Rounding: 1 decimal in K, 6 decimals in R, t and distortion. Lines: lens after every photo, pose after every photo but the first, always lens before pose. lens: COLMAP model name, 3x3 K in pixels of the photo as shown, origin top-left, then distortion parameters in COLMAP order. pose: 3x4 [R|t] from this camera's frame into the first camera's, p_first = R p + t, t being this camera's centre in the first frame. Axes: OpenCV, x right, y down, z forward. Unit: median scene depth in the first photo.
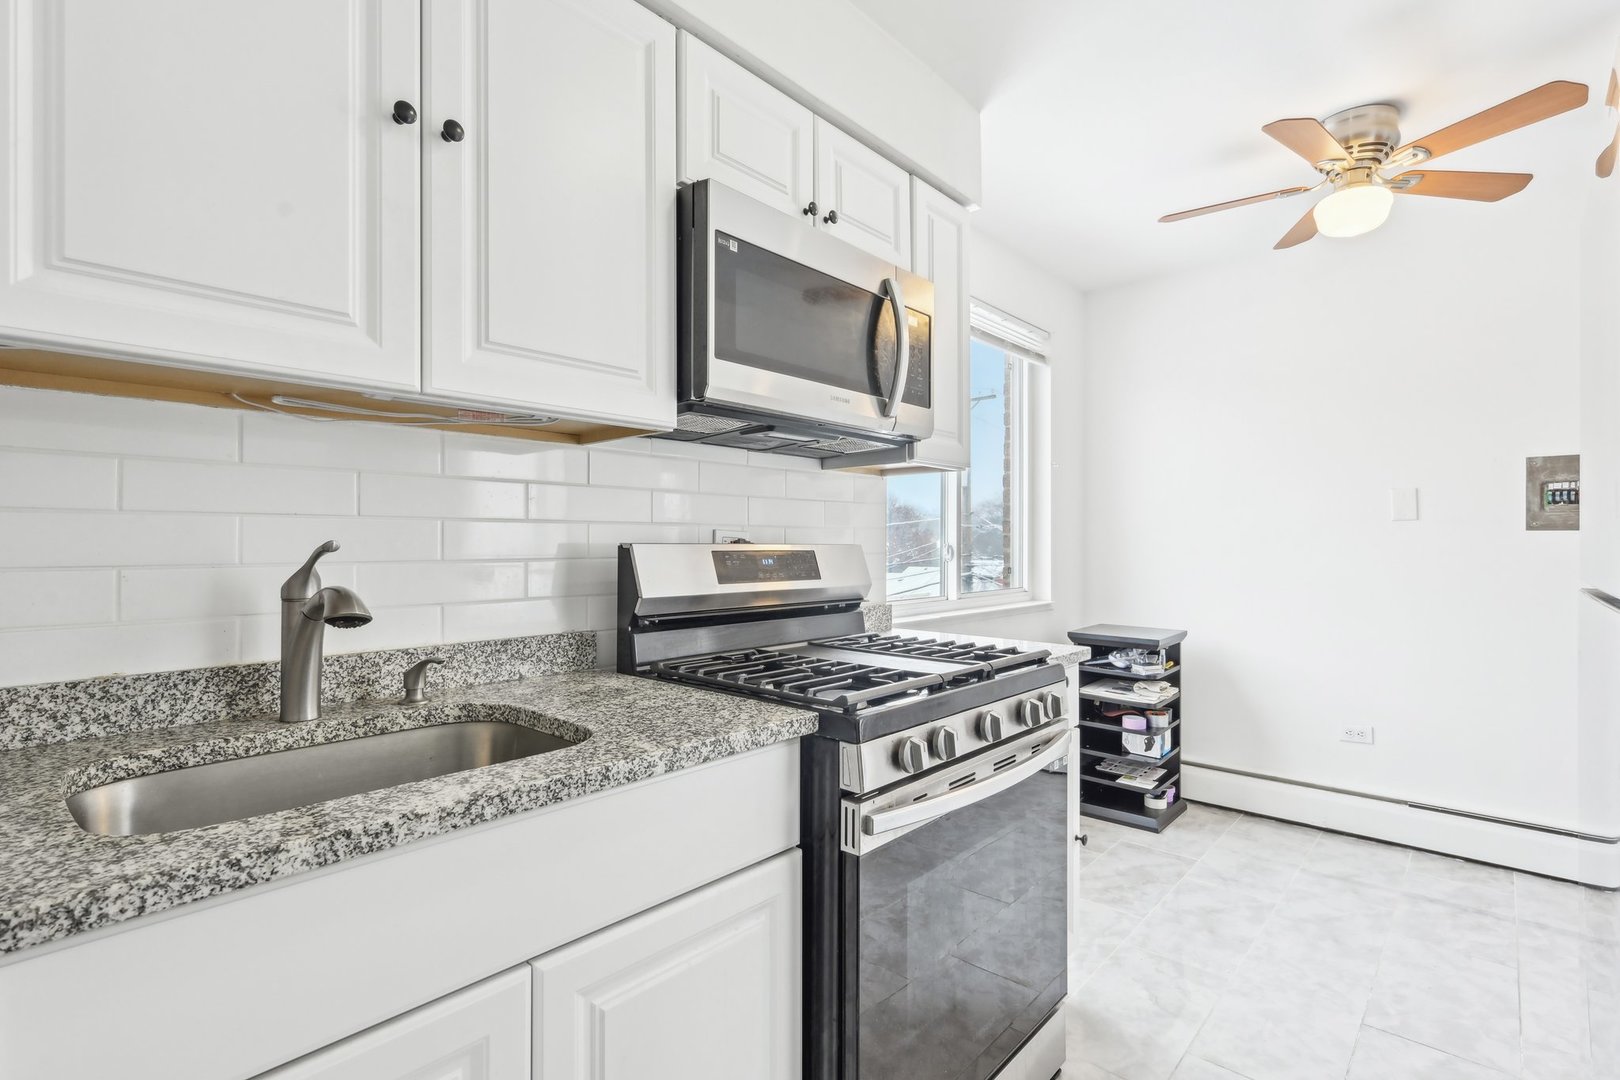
lens RADIAL K [[765.2, 0, 814.0], [0, 765.2, 541.2], [0, 0, 1]] dist [-0.003568, 0.000940]
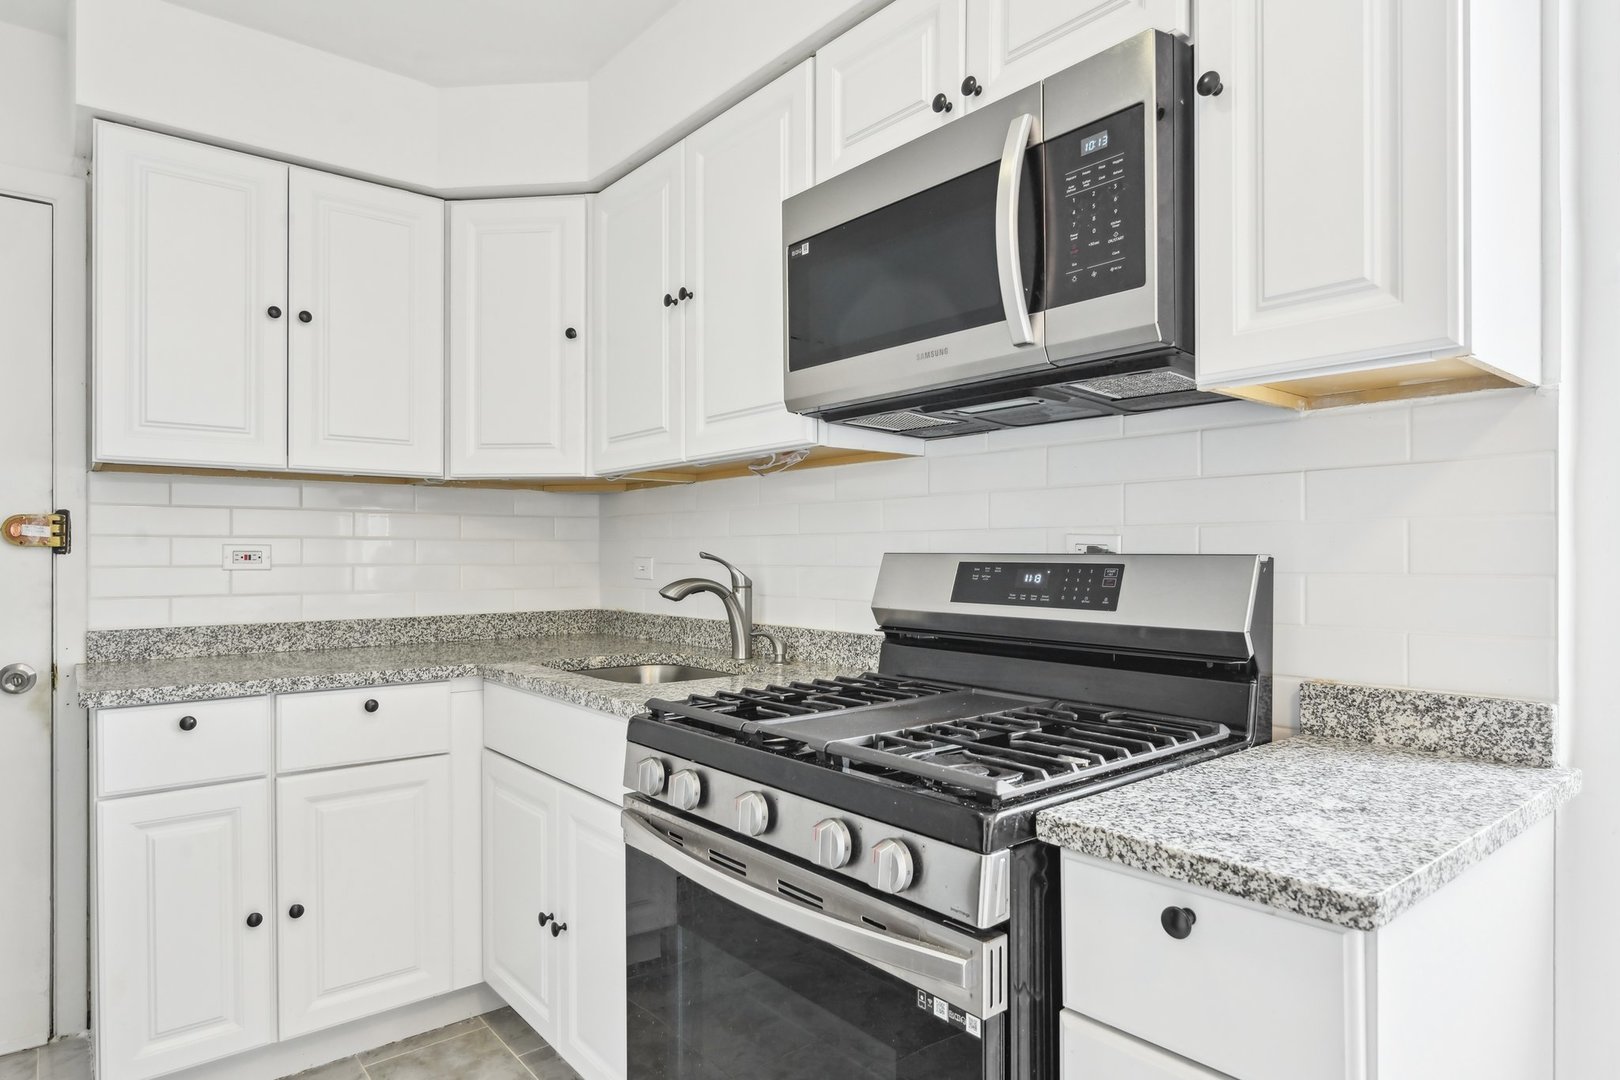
lens RADIAL K [[930.7, 0, 805.4], [0, 930.7, 550.7], [0, 0, 1]] dist [0.035715, 0.000025]
pose [[-0.150993, -0.001338, -0.988534, 0.470828], [0.004507, 0.999988, -0.002042, 0.000906], [0.988525, -0.004764, -0.150985, 0.516865]]
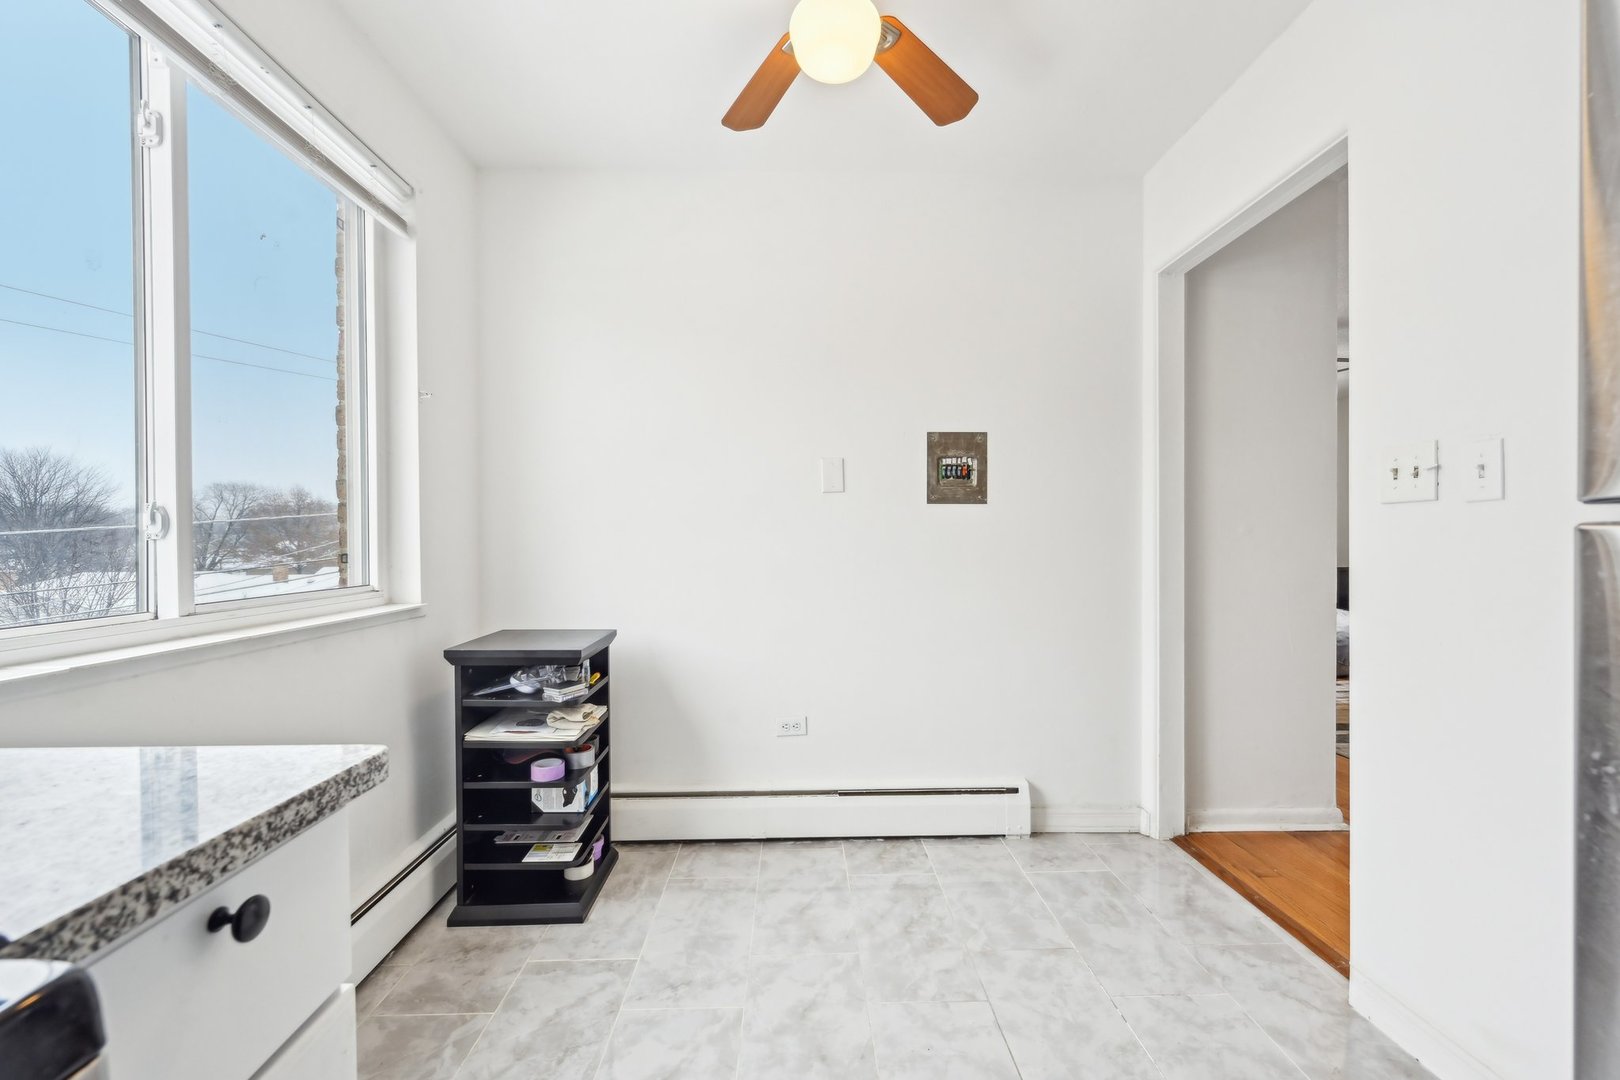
lens RADIAL K [[669.9, 0, 816.4], [0, 669.9, 544.2], [0, 0, 1]] dist [-0.001908, -0.000172]
pose [[0.727060, -0.011604, 0.686476, 0.182510], [0.005164, 0.999921, 0.011433, 0.025394], [-0.686555, -0.004767, 0.727063, 0.393926]]
